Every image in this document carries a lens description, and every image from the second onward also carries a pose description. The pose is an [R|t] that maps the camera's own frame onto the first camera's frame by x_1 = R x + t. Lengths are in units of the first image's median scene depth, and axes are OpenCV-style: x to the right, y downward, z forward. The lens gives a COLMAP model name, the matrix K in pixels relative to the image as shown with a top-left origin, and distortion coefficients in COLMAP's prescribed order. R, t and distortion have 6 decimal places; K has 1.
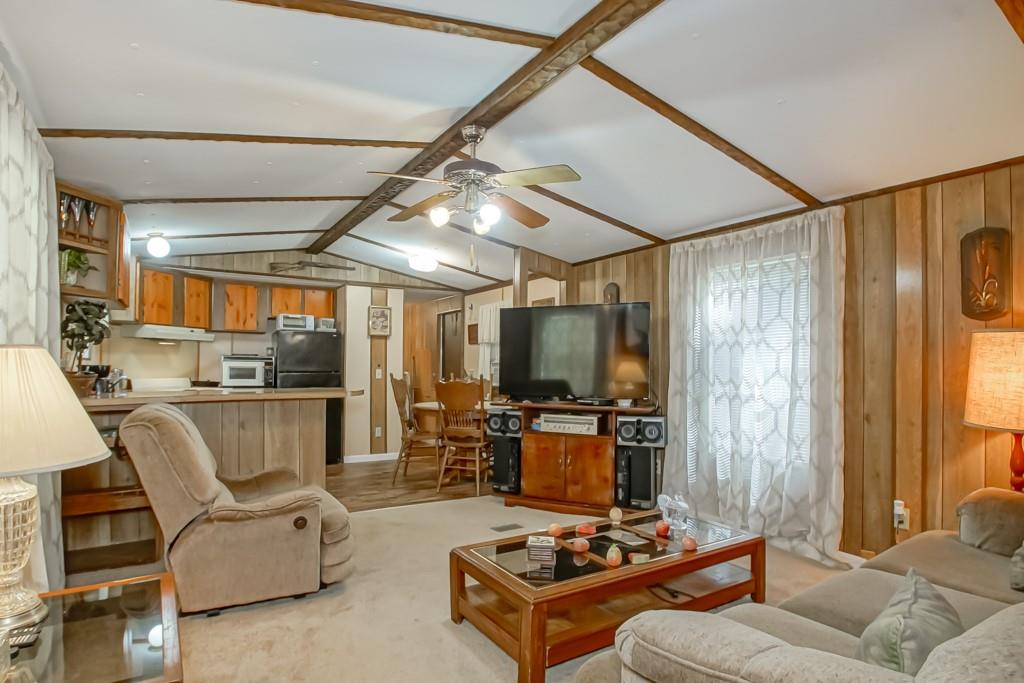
lens RADIAL K [[552.8, 0, 470.7], [0, 552.8, 363.3], [0, 0, 1]] dist [-0.002711, -0.000080]
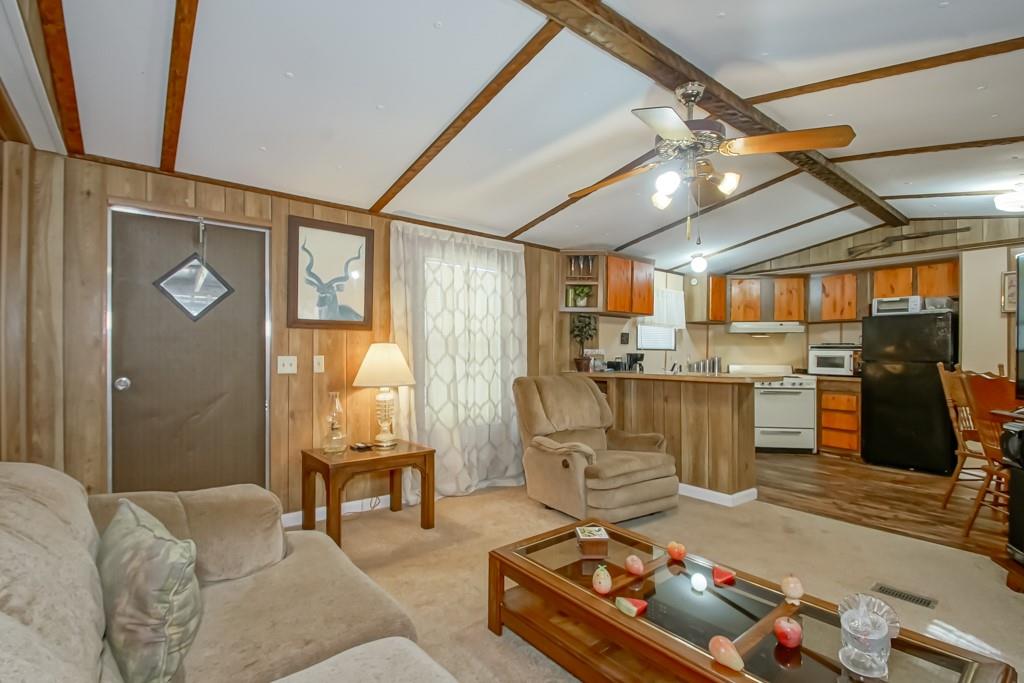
lens RADIAL K [[456.2, 0, 510.7], [0, 456.2, 354.2], [0, 0, 1]] dist [0.027912, -0.025170]
pose [[0.153929, -0.005876, -0.988064, 0.331064], [0.000363, 0.999983, -0.005890, 0.008249], [0.988082, 0.000549, 0.153929, 0.281076]]
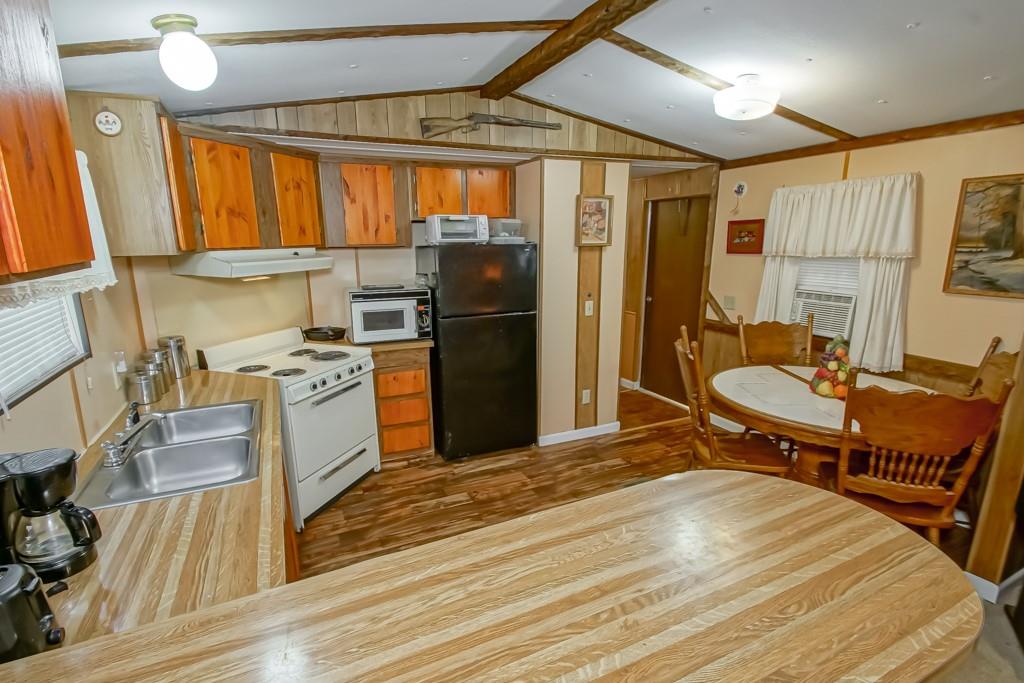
lens RADIAL K [[489.5, 0, 492.7], [0, 489.5, 359.6], [0, 0, 1]] dist [-0.000544, -0.000463]
pose [[0.996173, -0.001360, -0.087391, -0.243528], [0.022837, 0.969193, 0.245240, -0.067714], [0.084366, -0.246298, 0.965515, 0.475054]]
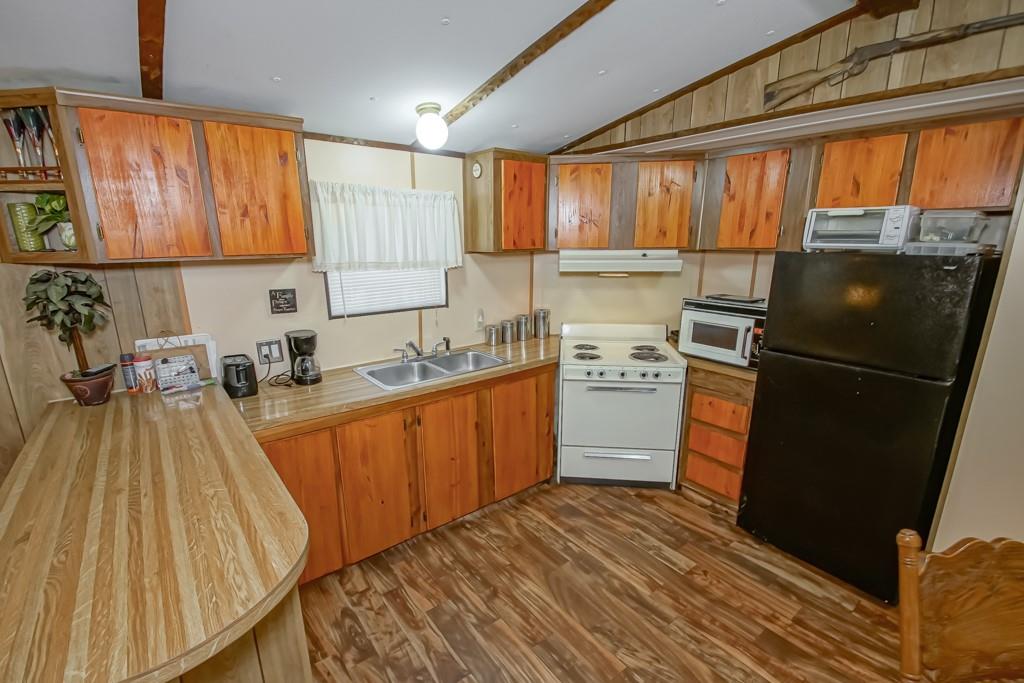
lens RADIAL K [[451.2, 0, 496.8], [0, 451.2, 360.5], [0, 0, 1]] dist [-0.000640, -0.009376]
pose [[0.143535, 0.243950, -0.959107, -0.023281], [0.013280, 0.968580, 0.248347, -0.067470], [0.989556, -0.048383, 0.135785, 0.723722]]
